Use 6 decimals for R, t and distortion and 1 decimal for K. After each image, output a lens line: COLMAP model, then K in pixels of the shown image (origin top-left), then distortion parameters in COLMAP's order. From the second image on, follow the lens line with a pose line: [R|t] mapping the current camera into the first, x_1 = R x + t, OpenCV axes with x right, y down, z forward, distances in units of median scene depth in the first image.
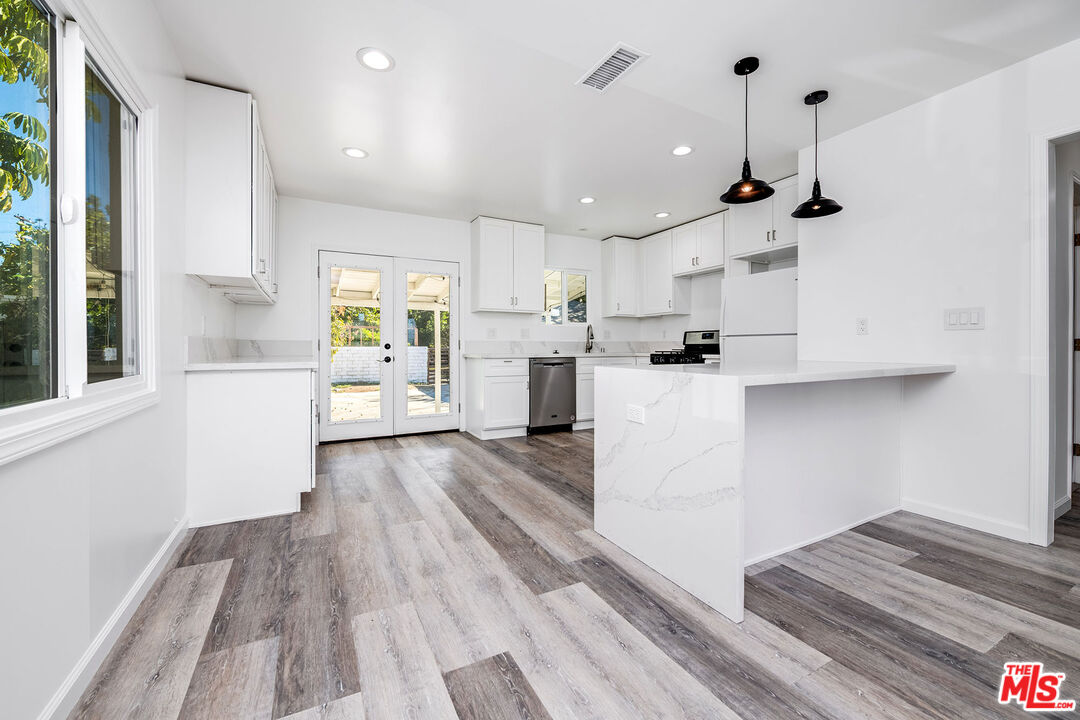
lens RADIAL K [[425.1, 0, 539.4], [0, 425.1, 346.7], [0, 0, 1]] dist [-0.000966, -0.000265]
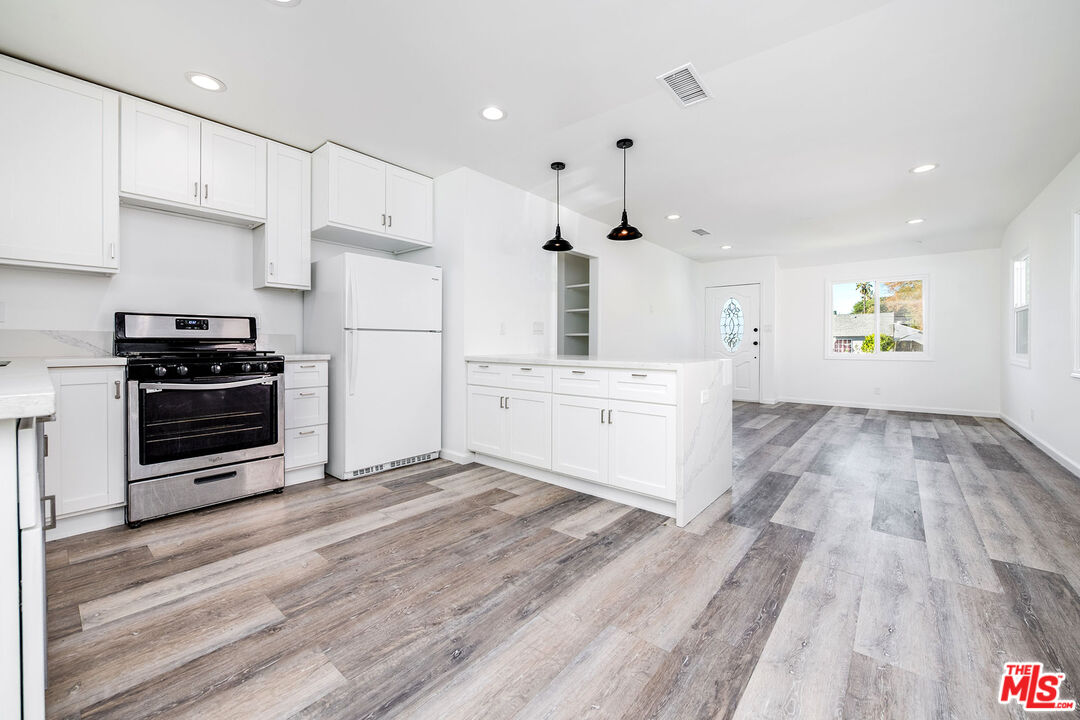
lens RADIAL K [[425.1, 0, 539.4], [0, 425.1, 346.7], [0, 0, 1]] dist [-0.000966, -0.000265]
pose [[-0.371715, -0.009591, 0.928297, -0.708682], [-0.003753, 0.999954, 0.008828, -0.003848], [-0.928339, -0.000202, -0.371734, 1.775651]]
